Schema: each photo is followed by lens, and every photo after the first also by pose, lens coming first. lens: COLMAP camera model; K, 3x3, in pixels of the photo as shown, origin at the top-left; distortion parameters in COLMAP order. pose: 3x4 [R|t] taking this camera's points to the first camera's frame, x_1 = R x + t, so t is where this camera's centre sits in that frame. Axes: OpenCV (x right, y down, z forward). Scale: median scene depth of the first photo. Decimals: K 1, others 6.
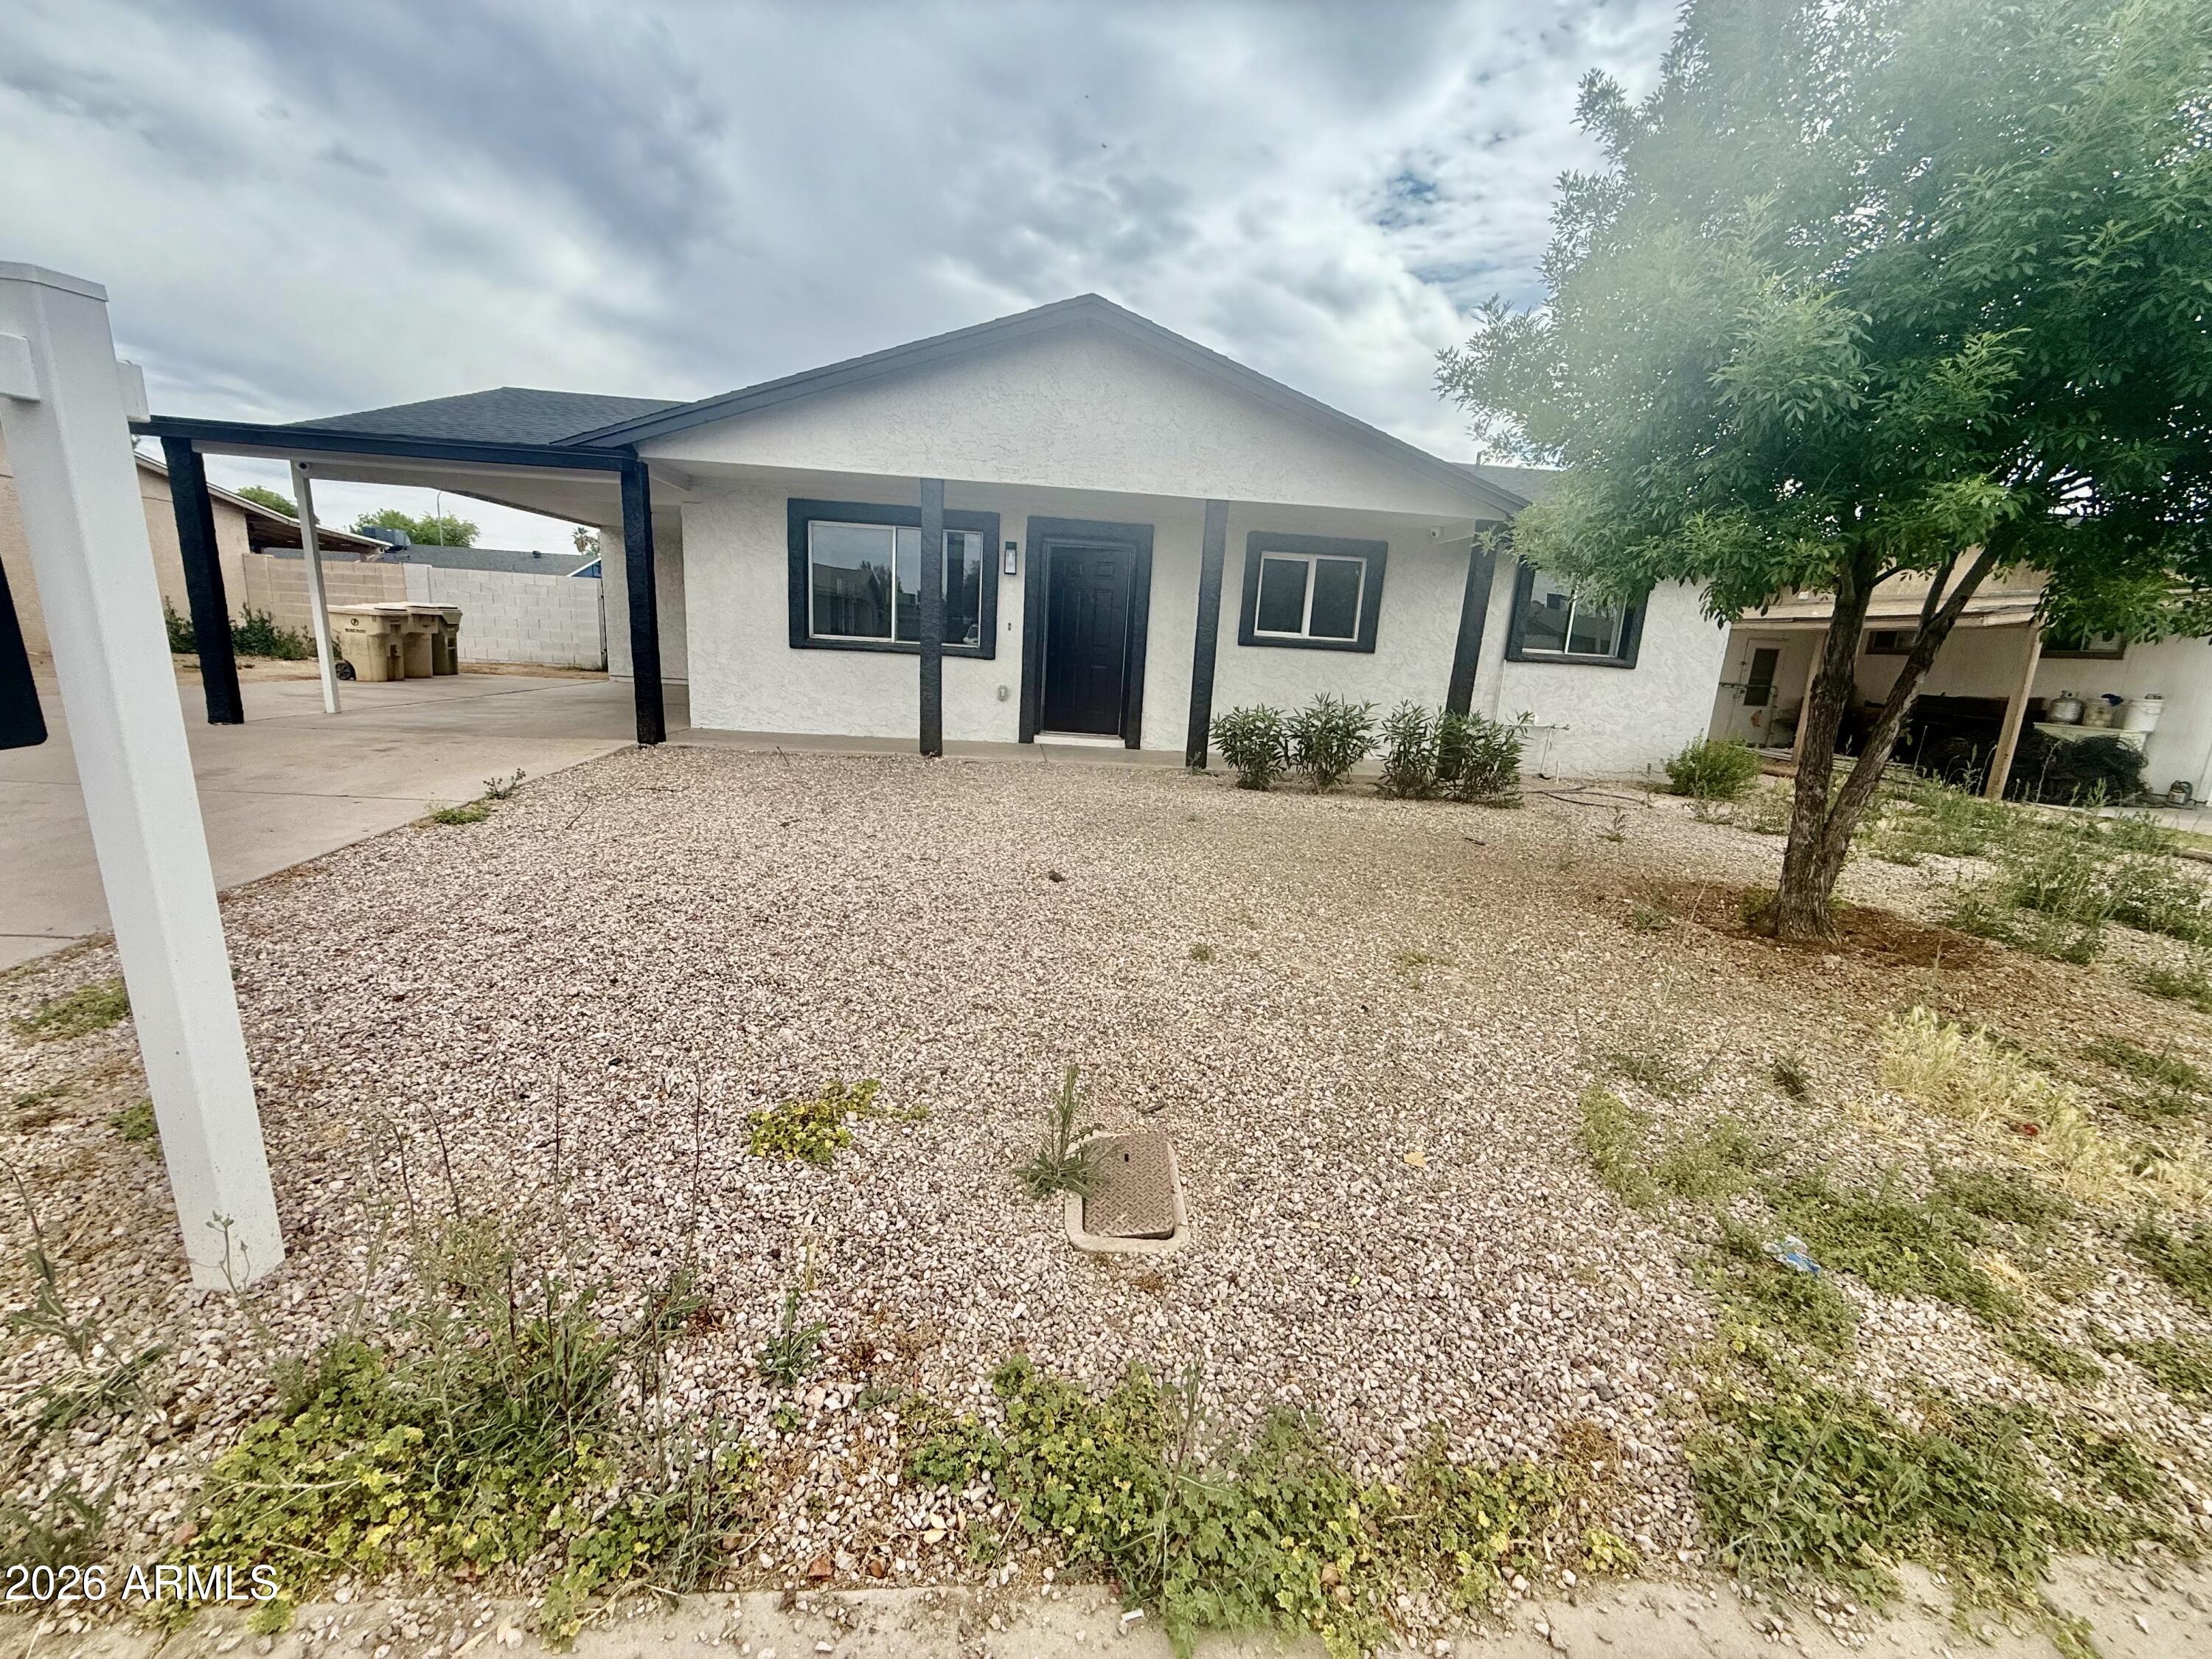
lens RADIAL K [[889.2, 0, 1107.8], [0, 889.2, 837.5], [0, 0, 1]] dist [0.001528, -0.000958]
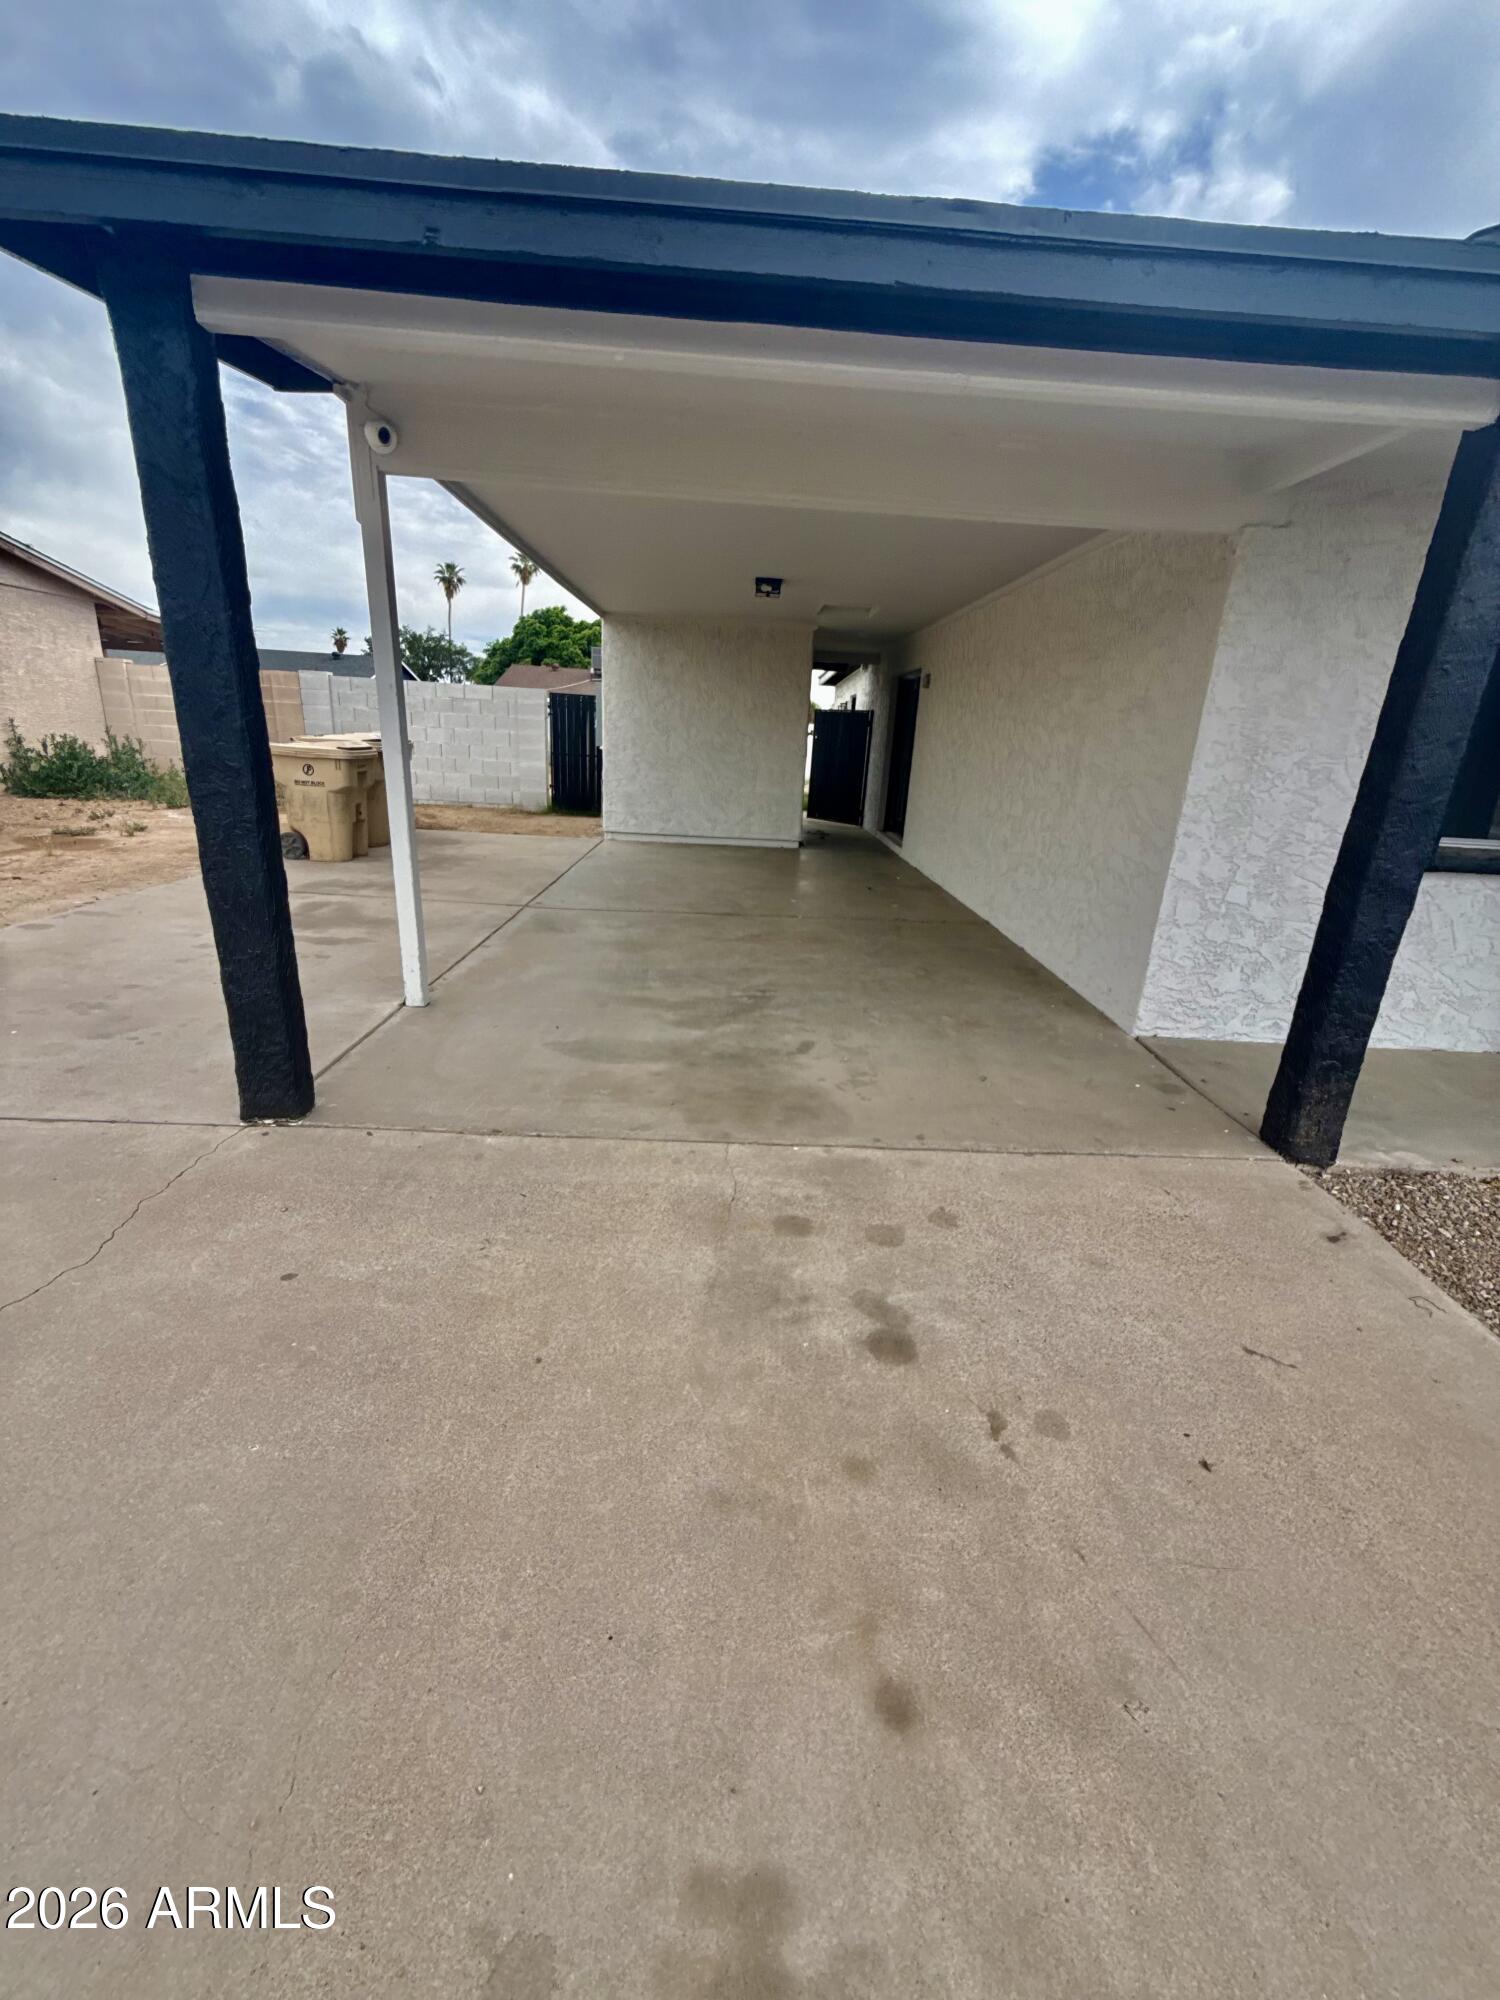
lens RADIAL K [[804.0, 0, 749.8], [0, 804.0, 999.4], [0, 0, 1]] dist [0.001528, -0.000958]
pose [[0.998161, 0.018058, -0.057864, -0.436502], [-0.012213, 0.994931, 0.099811, -0.123110], [0.059374, -0.098921, 0.993322, 0.380112]]
